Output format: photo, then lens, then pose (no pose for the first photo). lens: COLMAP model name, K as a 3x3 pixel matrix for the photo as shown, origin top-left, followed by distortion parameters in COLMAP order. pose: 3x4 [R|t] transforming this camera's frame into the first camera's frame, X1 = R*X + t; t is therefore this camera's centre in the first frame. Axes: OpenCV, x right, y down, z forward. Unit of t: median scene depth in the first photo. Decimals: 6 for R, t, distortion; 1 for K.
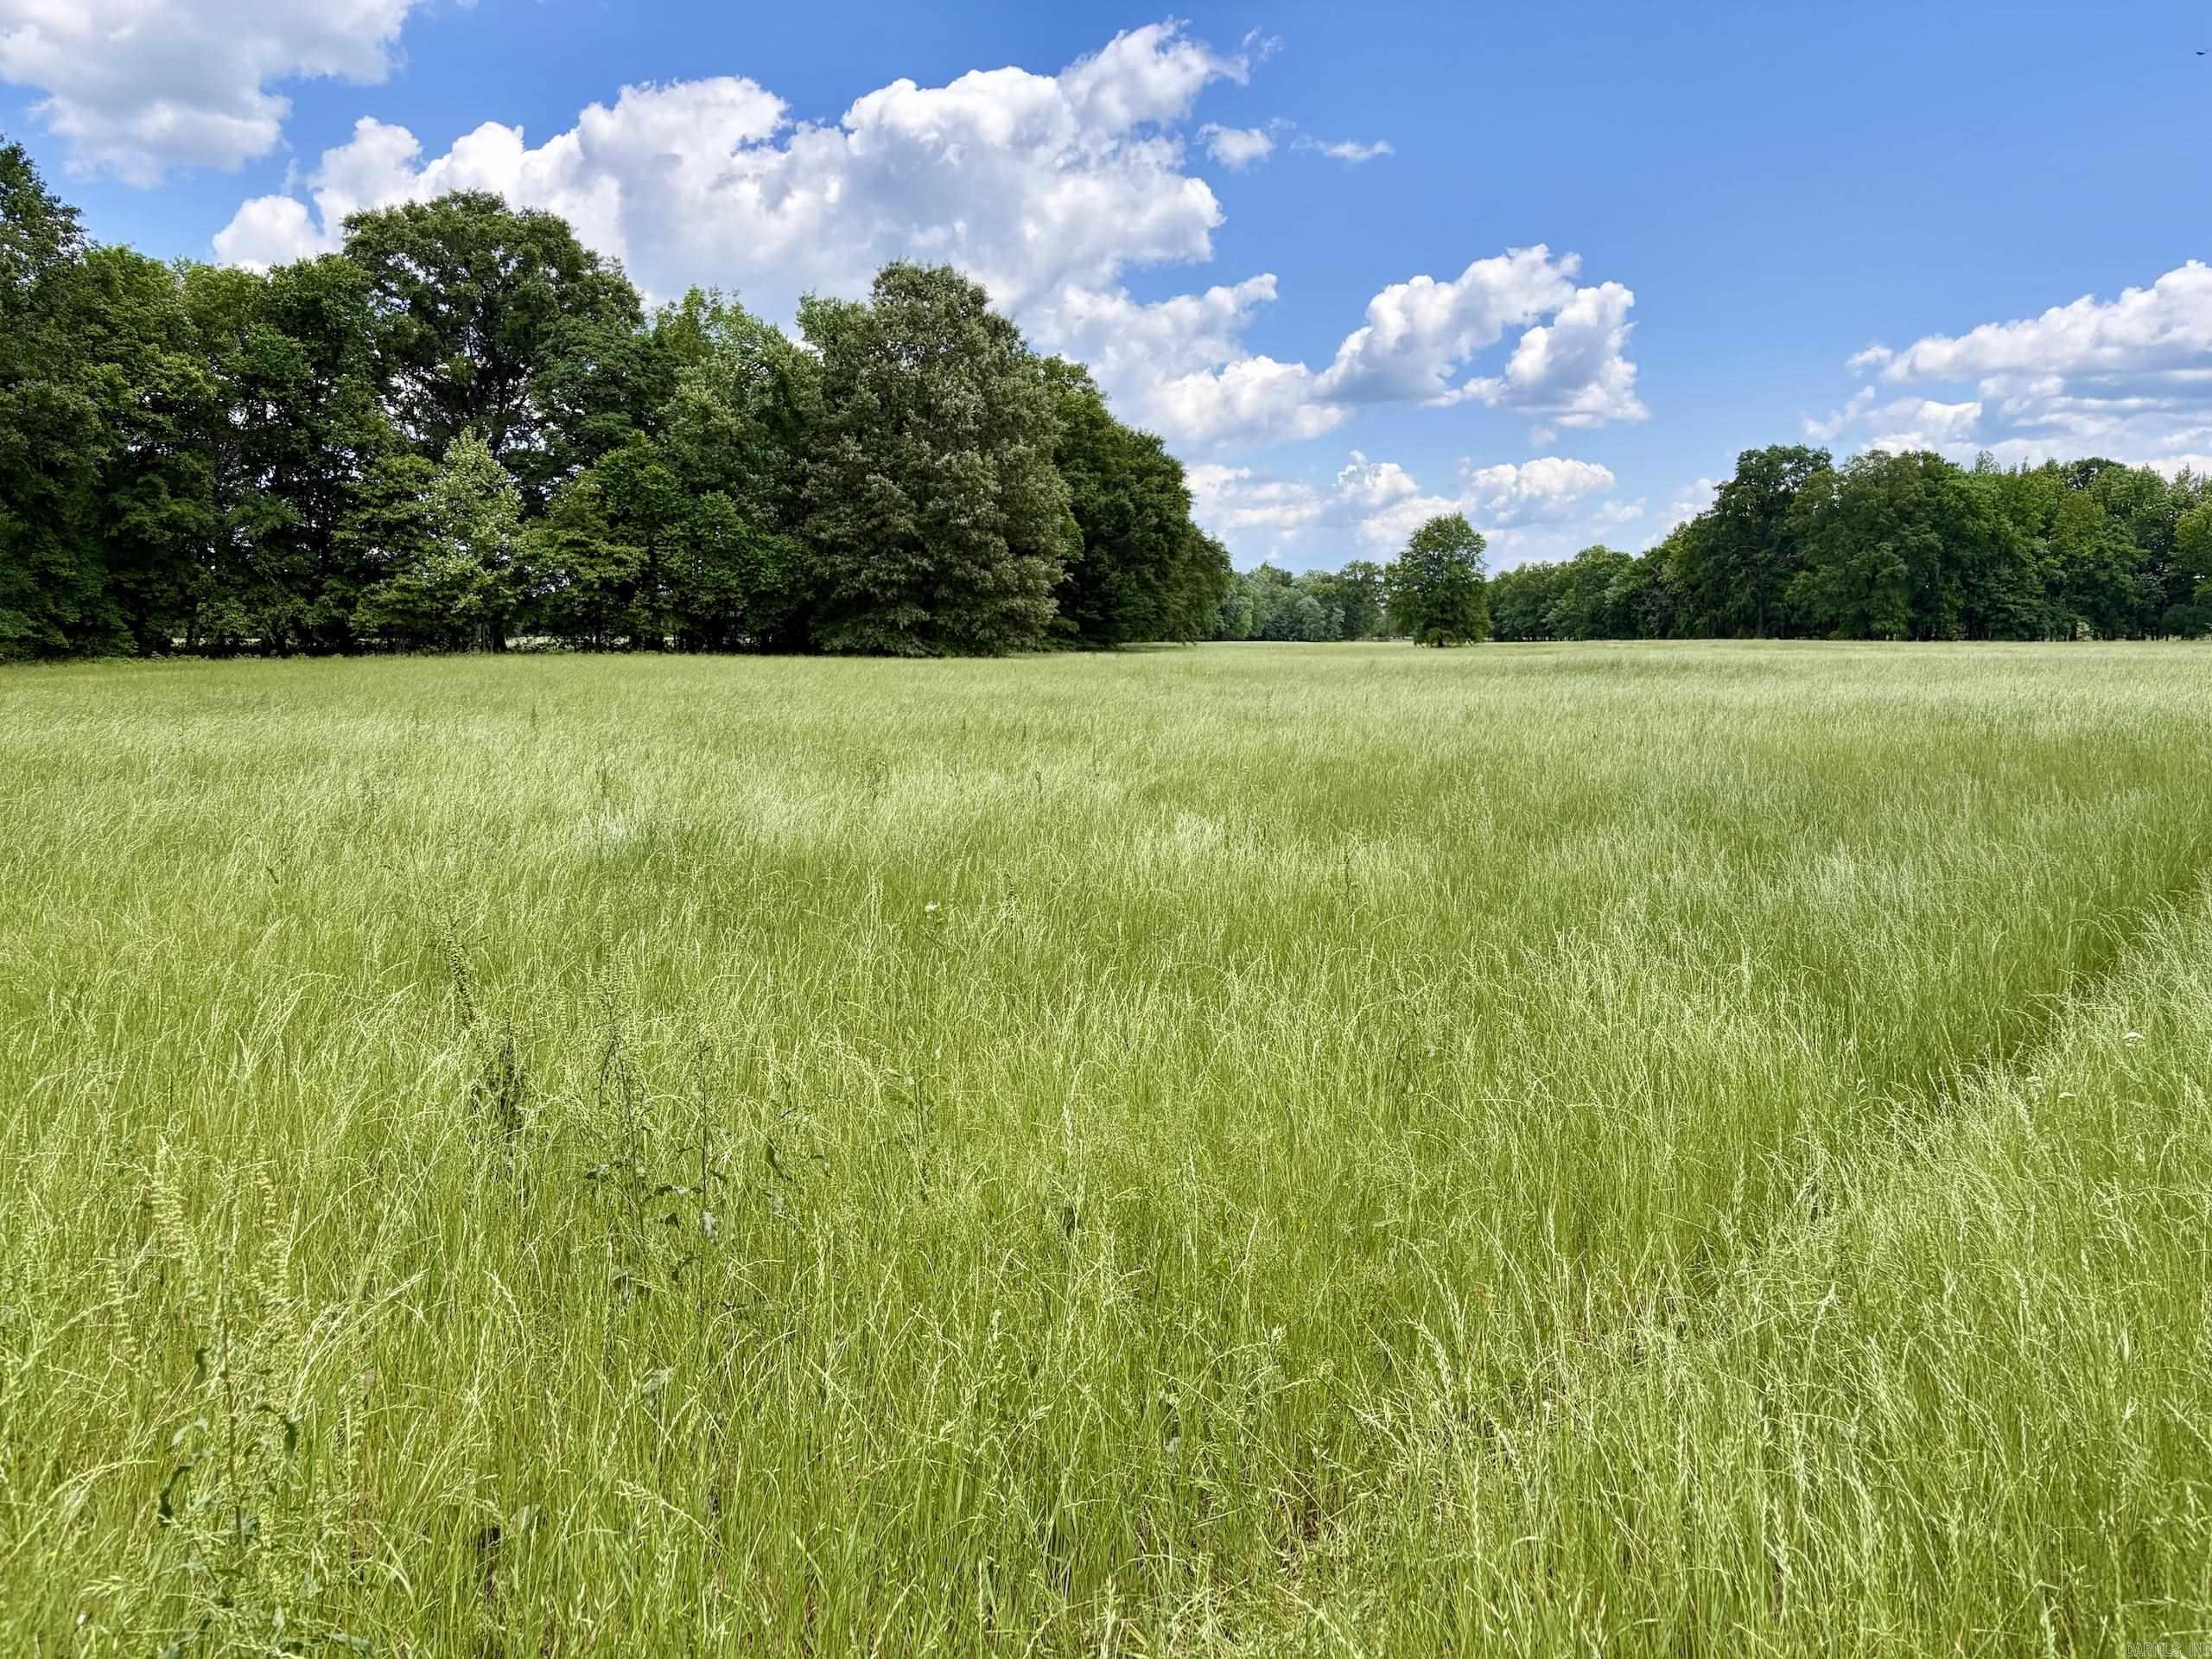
lens RADIAL K [[1678.5, 0, 1105.6], [0, 1678.5, 836.0], [0, 0, 1]] dist [0.062409, -0.055034]
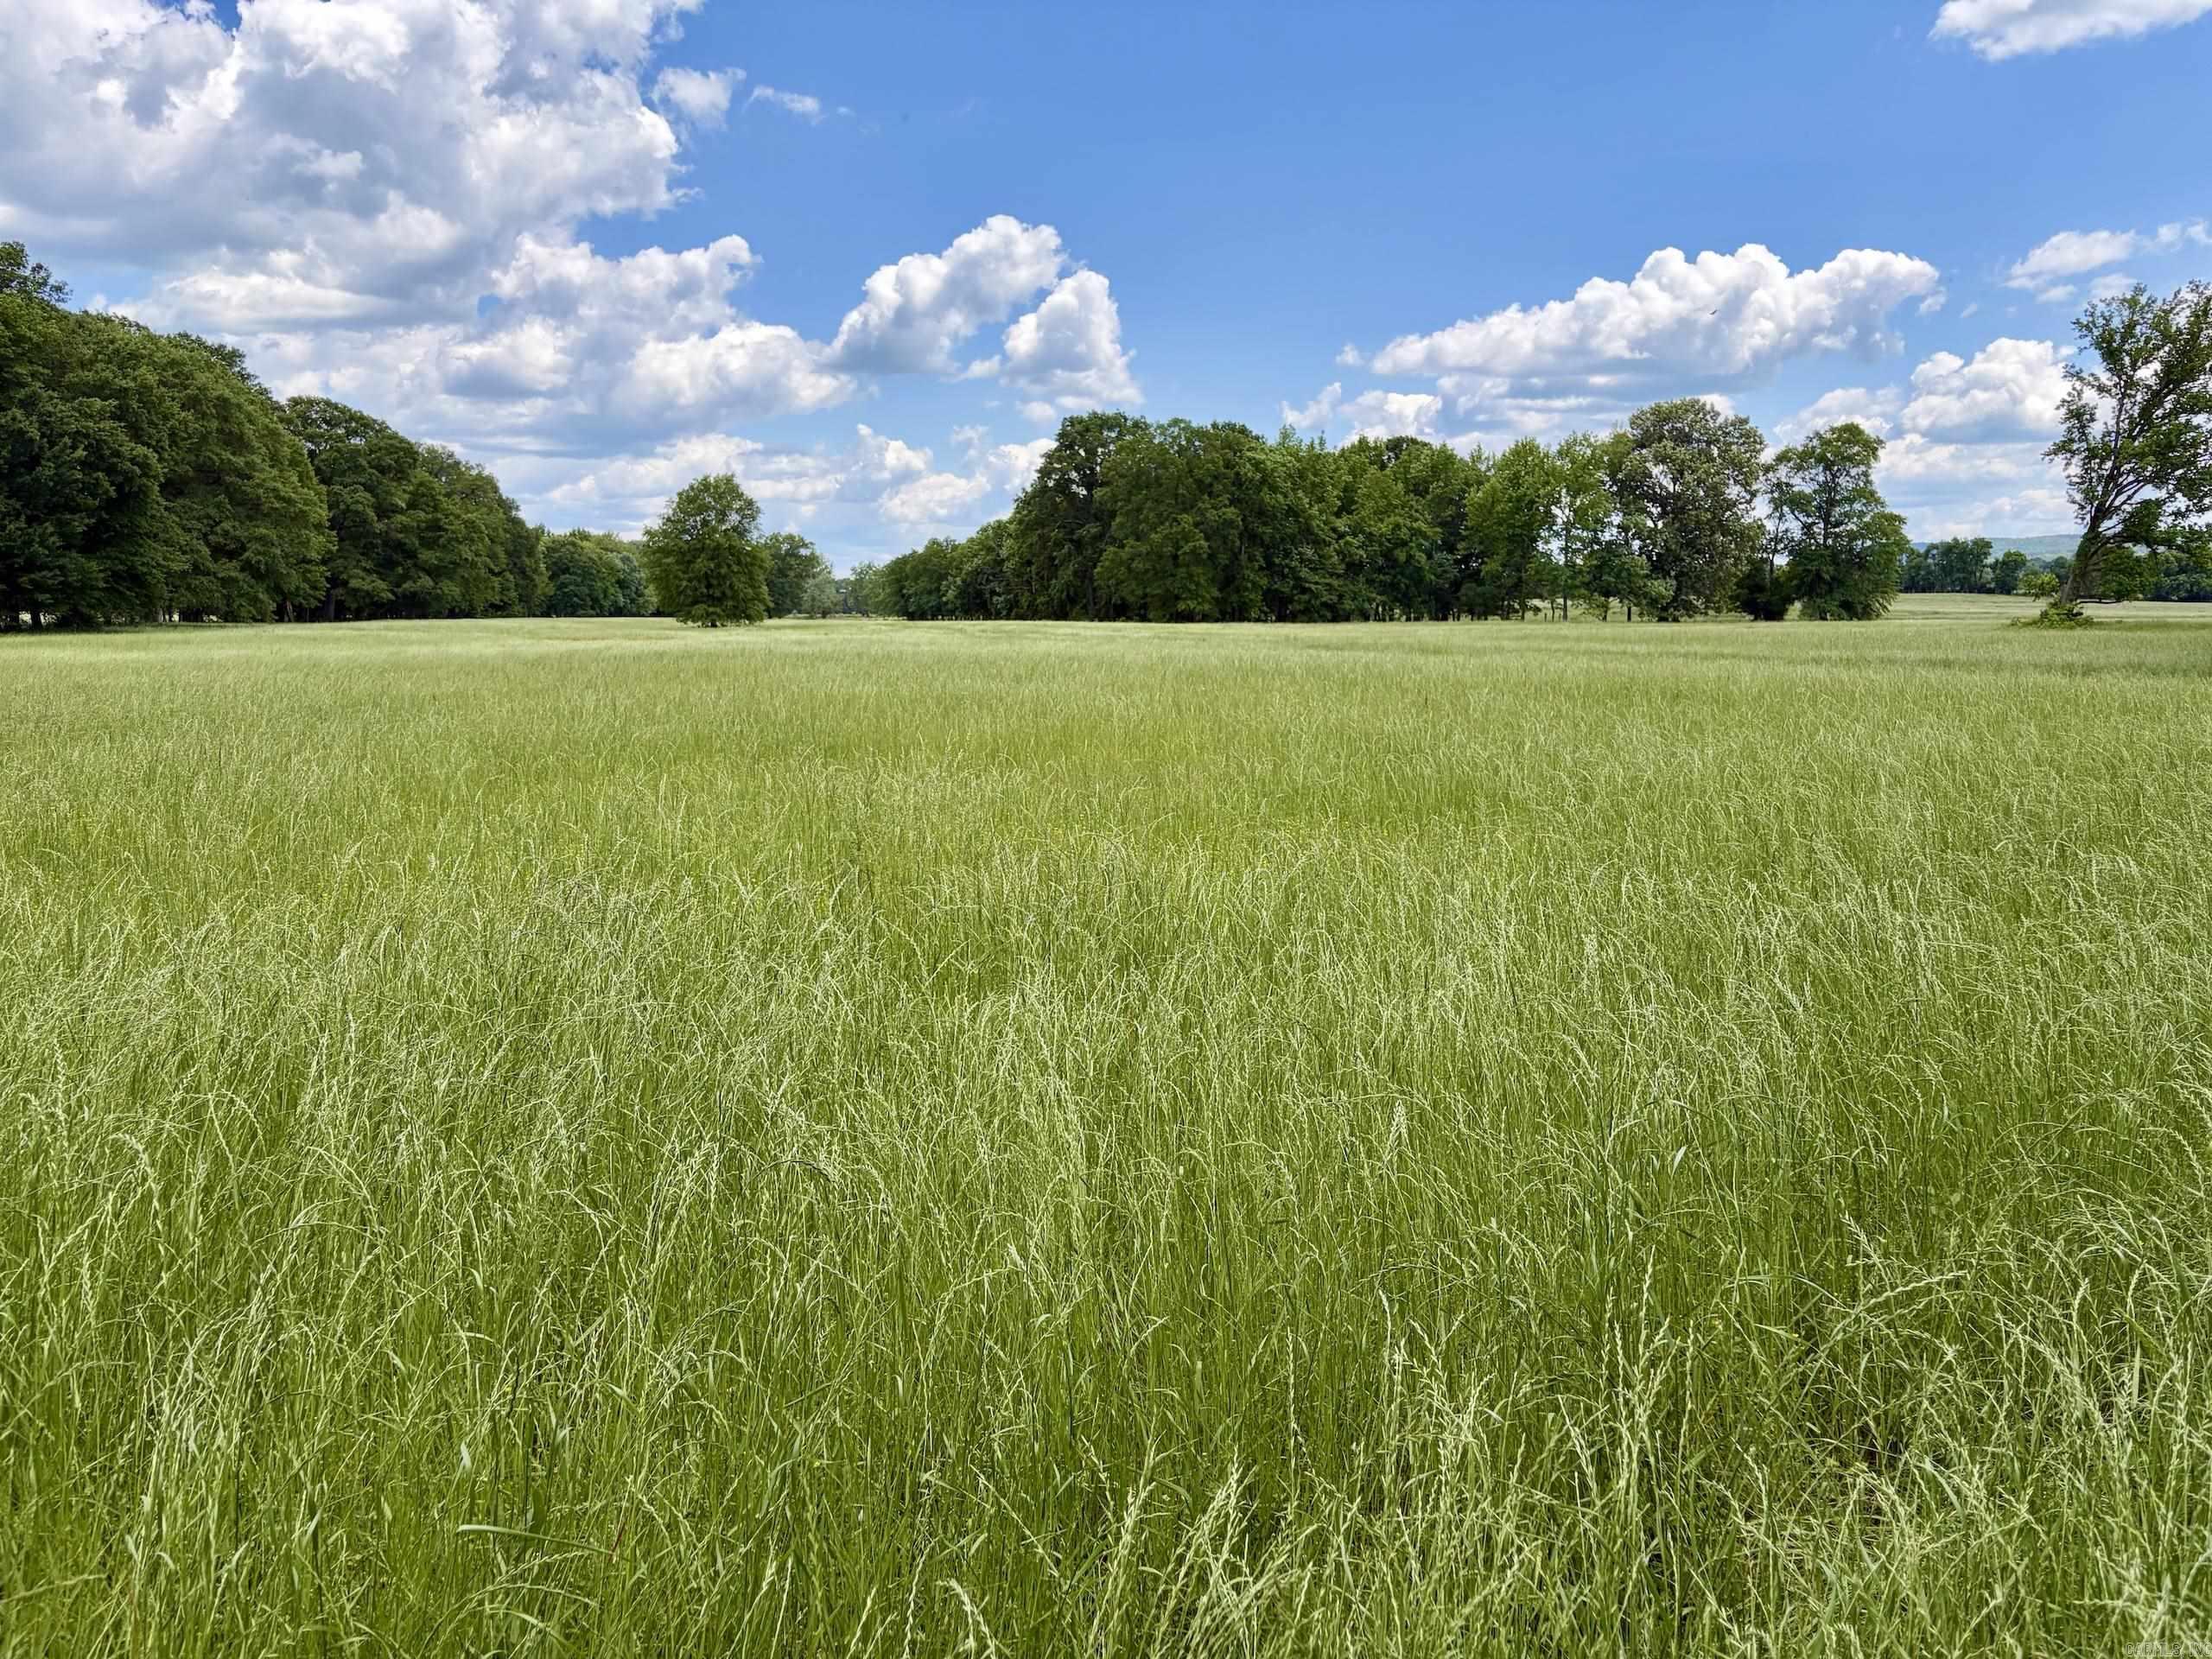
lens RADIAL K [[1678.5, 0, 1091.3], [0, 1678.5, 834.7], [0, 0, 1]] dist [0.062409, -0.055034]
pose [[0.968350, -0.032180, 0.247513, 0.159984], [0.029080, 0.999446, 0.016170, -0.012910], [-0.247897, -0.008461, 0.968750, 0.102985]]
